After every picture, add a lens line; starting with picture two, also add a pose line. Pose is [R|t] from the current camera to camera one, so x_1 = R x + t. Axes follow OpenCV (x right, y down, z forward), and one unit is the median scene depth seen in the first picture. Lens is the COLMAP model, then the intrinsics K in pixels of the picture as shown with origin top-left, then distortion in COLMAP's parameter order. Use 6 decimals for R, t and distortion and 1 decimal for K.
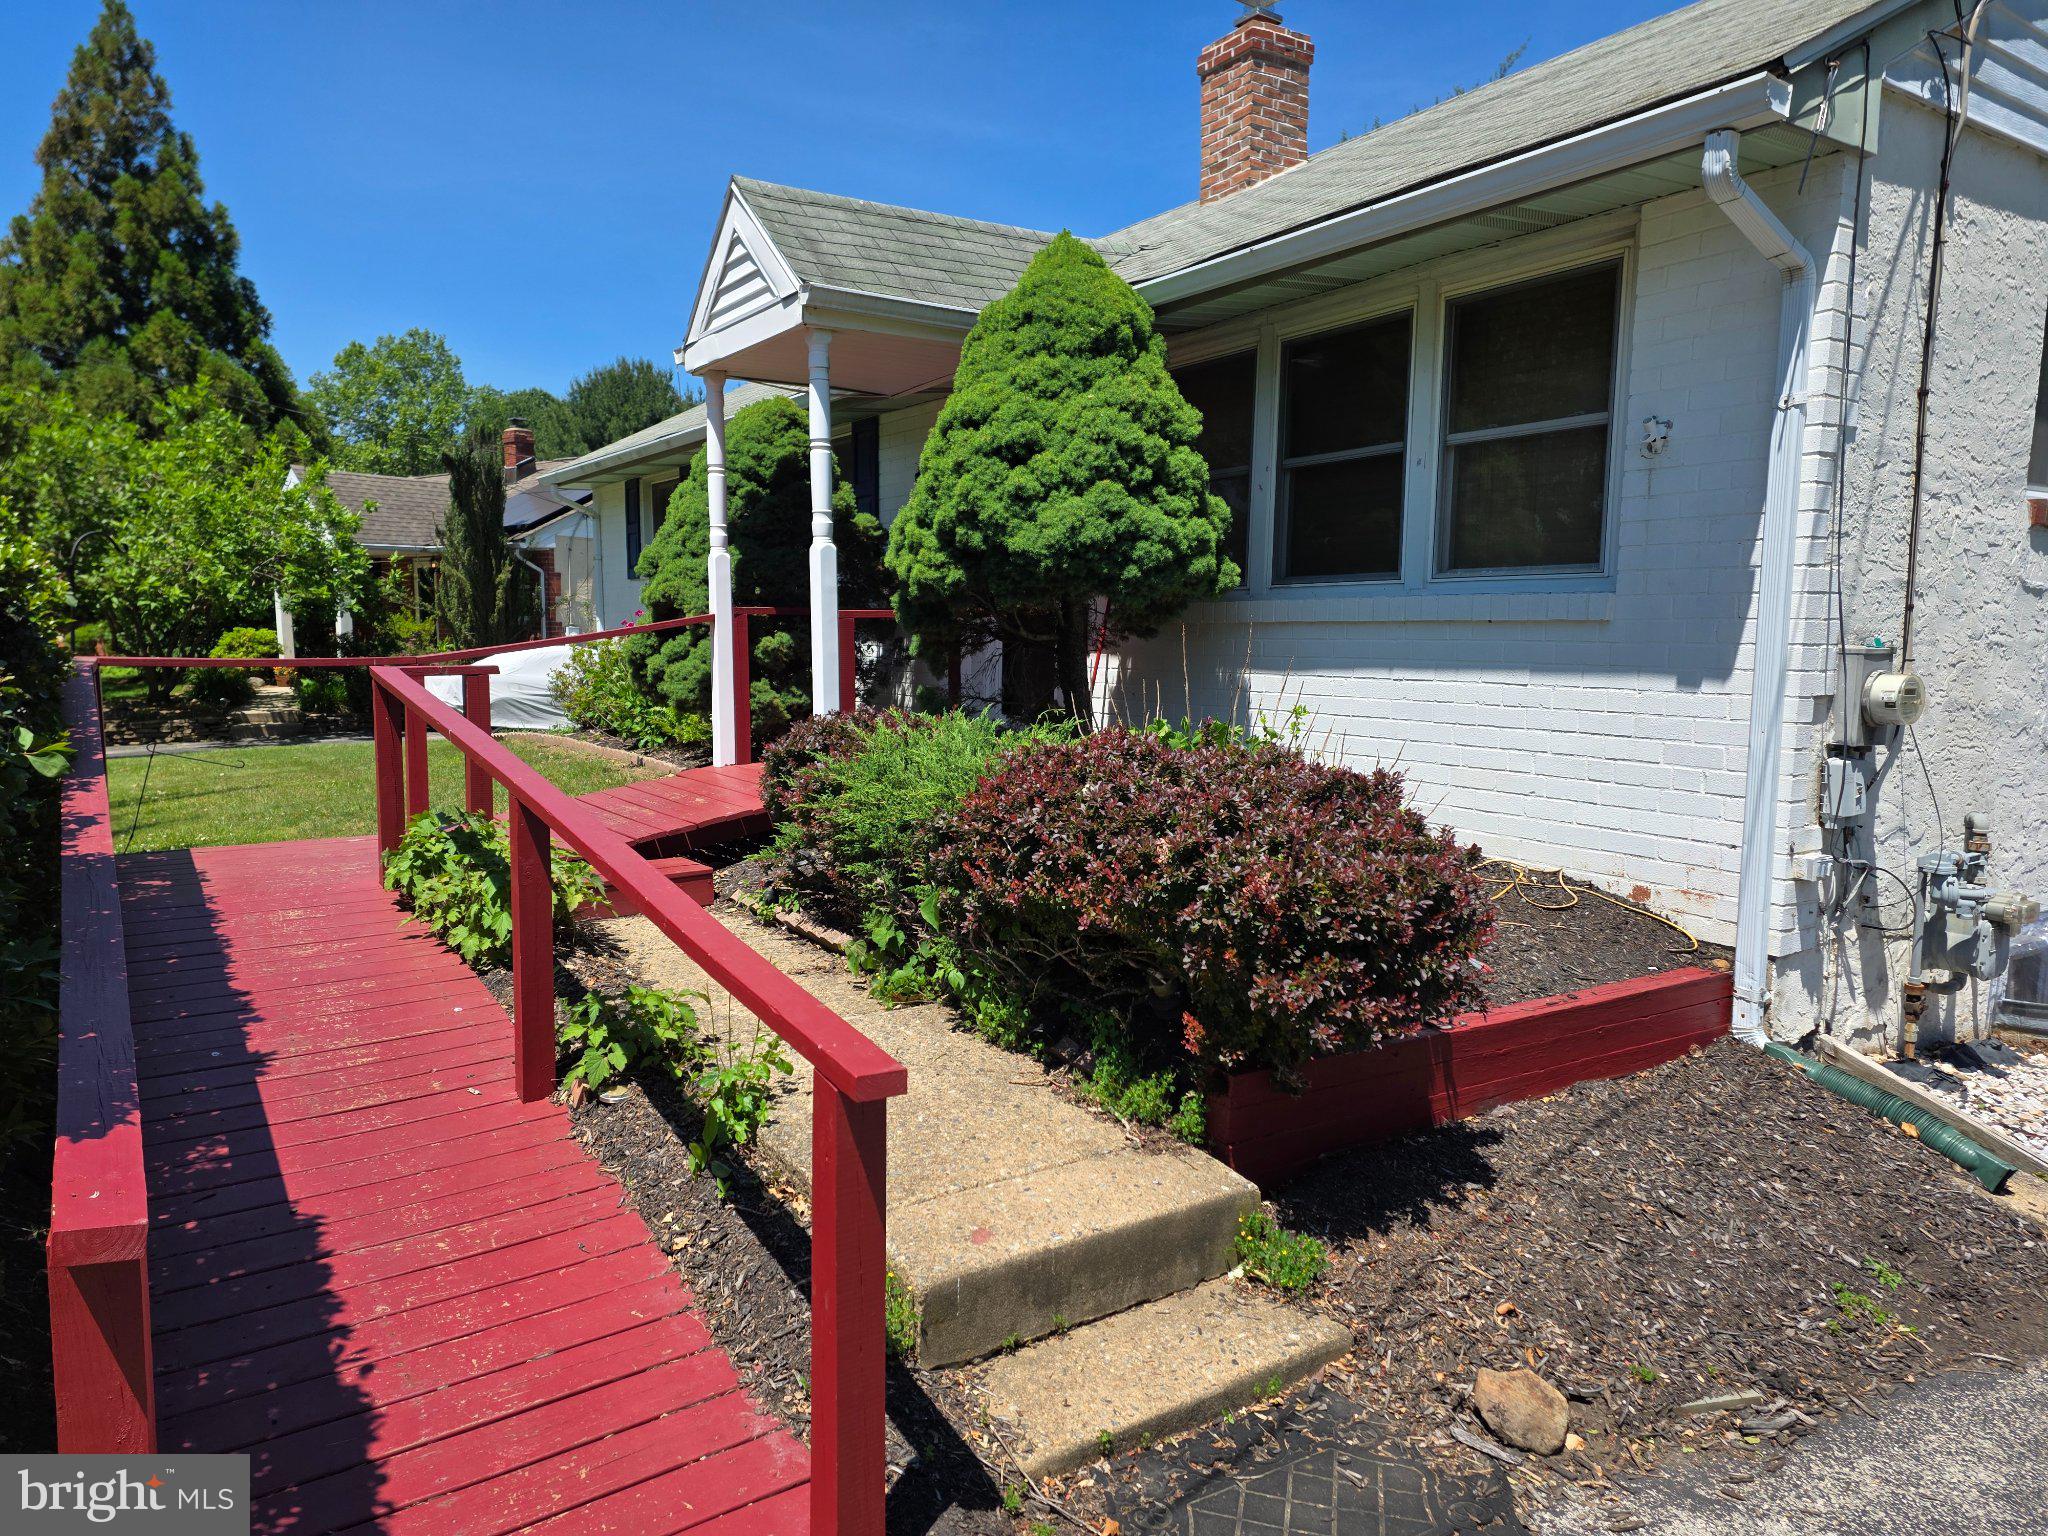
lens RADIAL K [[1334.9, 0, 1005.3], [0, 1334.9, 767.9], [0, 0, 1]] dist [0.034173, -0.033436]
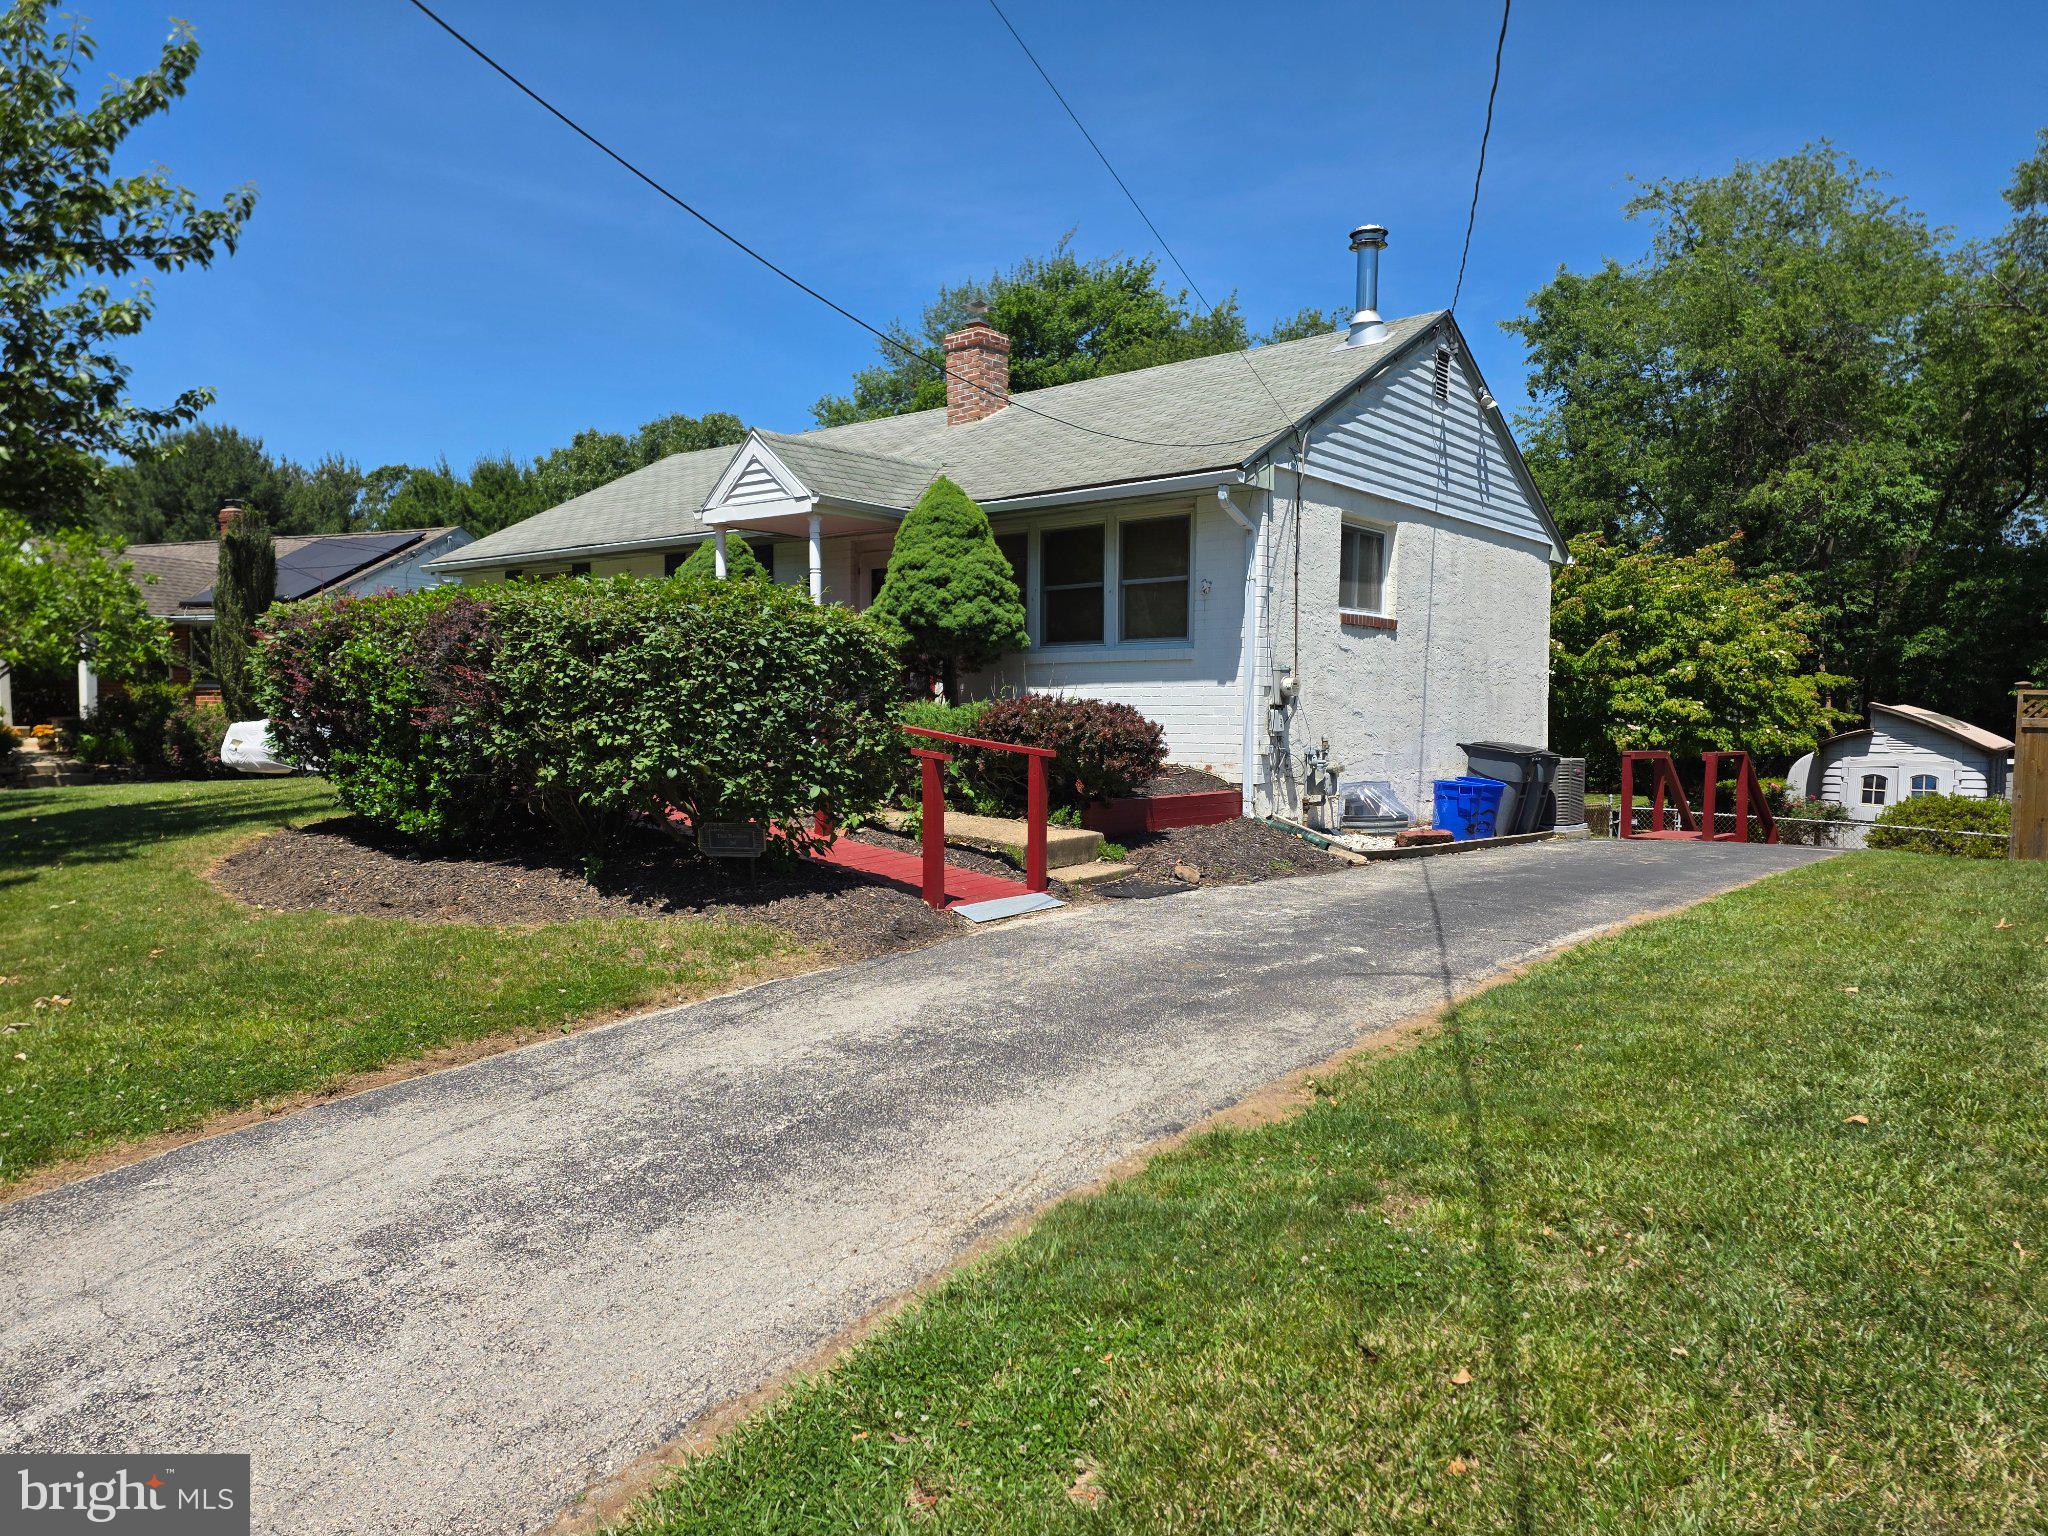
lens RADIAL K [[1334.9, 0, 1032.1], [0, 1334.9, 769.9], [0, 0, 1]] dist [0.034173, -0.033436]
pose [[0.946034, -0.019041, 0.323508, -0.593974], [0.038058, 0.997892, -0.052560, 0.200589], [-0.321825, 0.062036, 0.944765, -1.149842]]
